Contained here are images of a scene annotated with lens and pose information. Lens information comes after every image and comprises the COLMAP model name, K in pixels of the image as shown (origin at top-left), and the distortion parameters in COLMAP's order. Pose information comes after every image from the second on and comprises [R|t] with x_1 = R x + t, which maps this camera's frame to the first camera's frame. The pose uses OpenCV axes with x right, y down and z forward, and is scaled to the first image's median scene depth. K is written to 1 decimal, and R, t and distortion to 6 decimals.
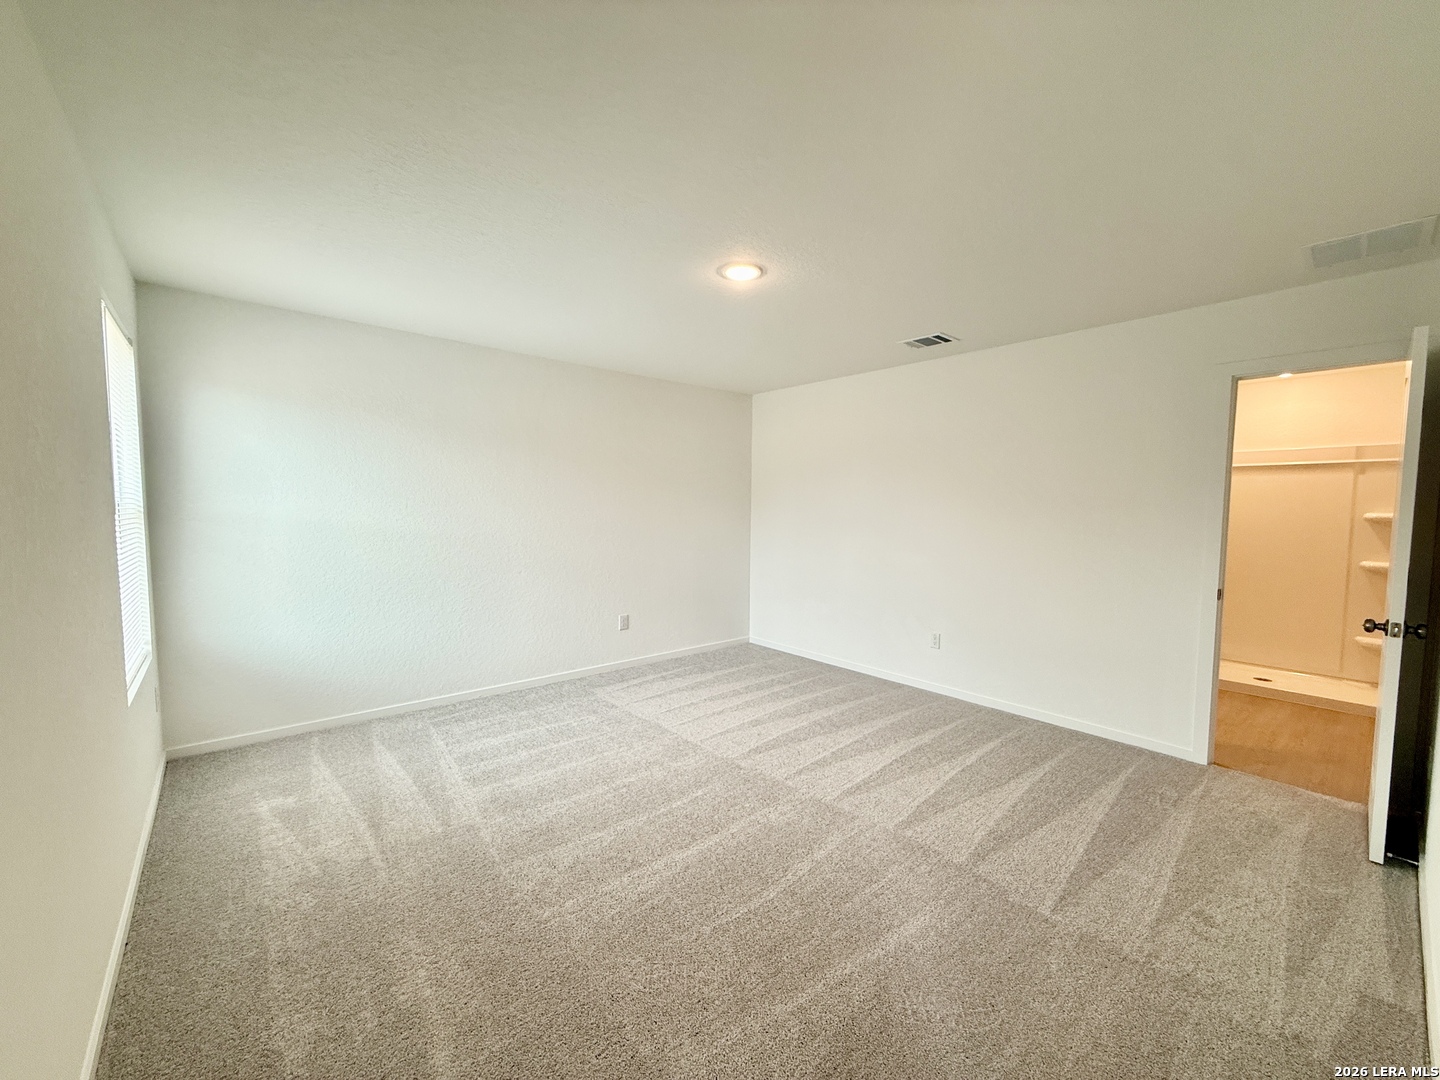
lens RADIAL K [[573.7, 0, 716.2], [0, 573.7, 541.0], [0, 0, 1]] dist [0.001228, -0.000041]
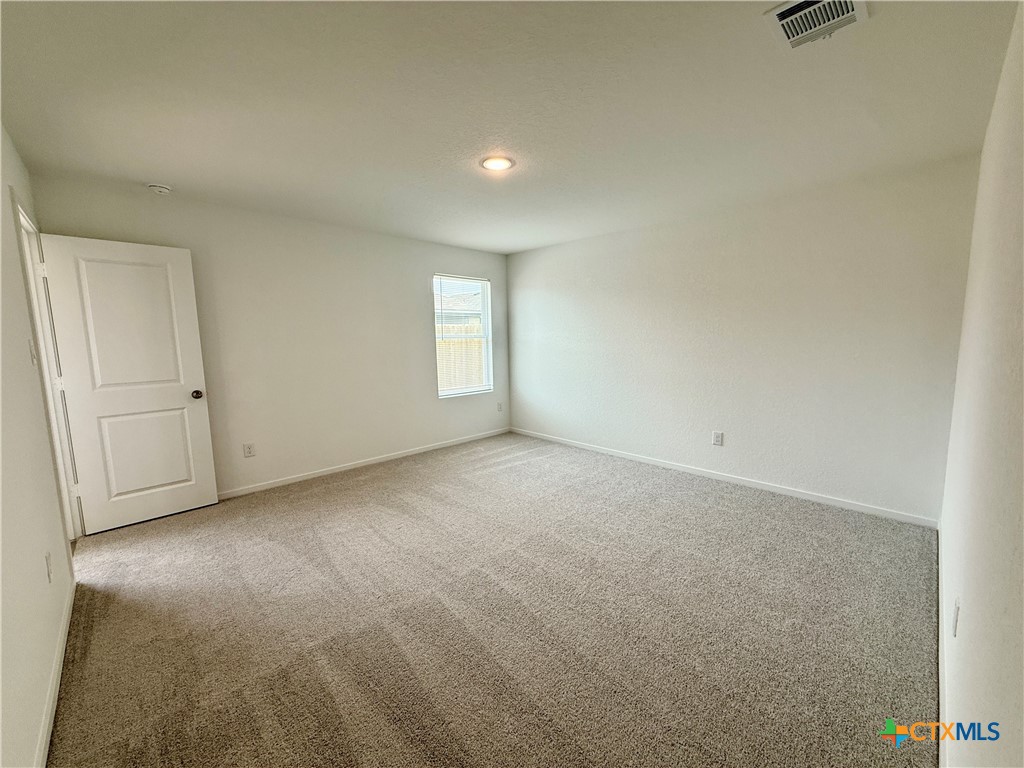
lens RADIAL K [[408.0, 0, 509.3], [0, 408.0, 384.7], [0, 0, 1]] dist [0.001228, -0.000041]
pose [[0.057465, 0.108753, -0.992406, 0.770893], [-0.047120, 0.993237, 0.106115, -0.032414], [0.997235, 0.040664, 0.062201, 0.721306]]
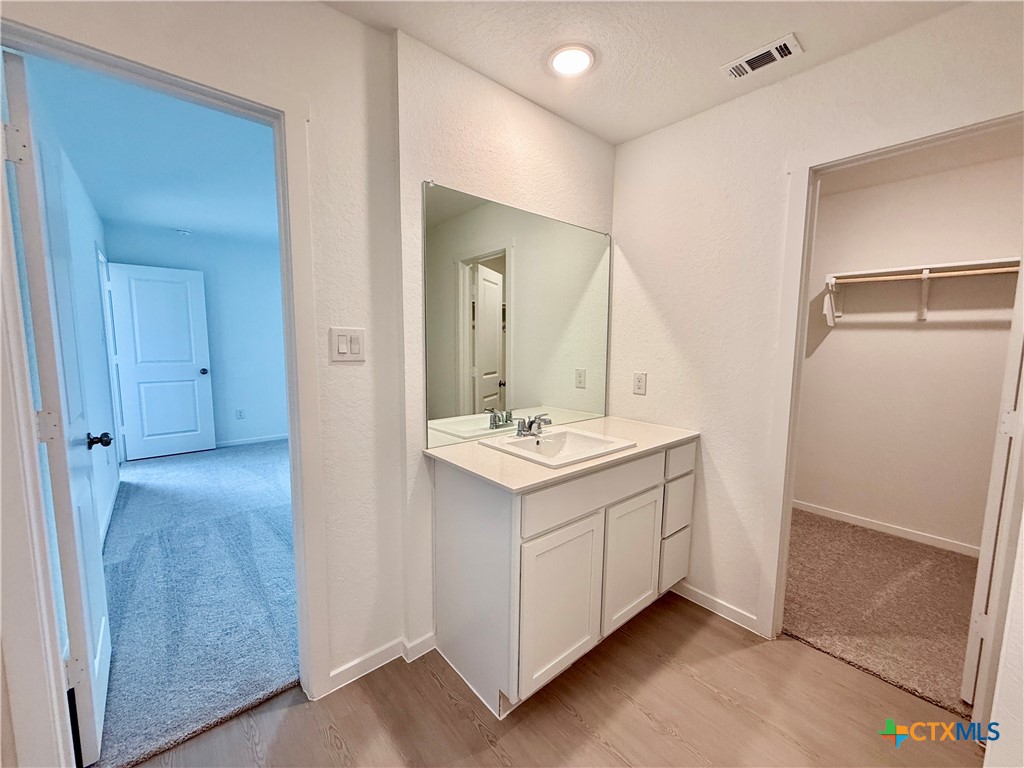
lens RADIAL K [[408.0, 0, 509.3], [0, 408.0, 384.7], [0, 0, 1]] dist [0.001228, -0.000041]
pose [[-0.001347, 0.097666, -0.995218, 0.901783], [-0.074819, 0.992420, 0.097492, -0.035218], [0.997196, 0.074593, 0.005971, 0.841439]]
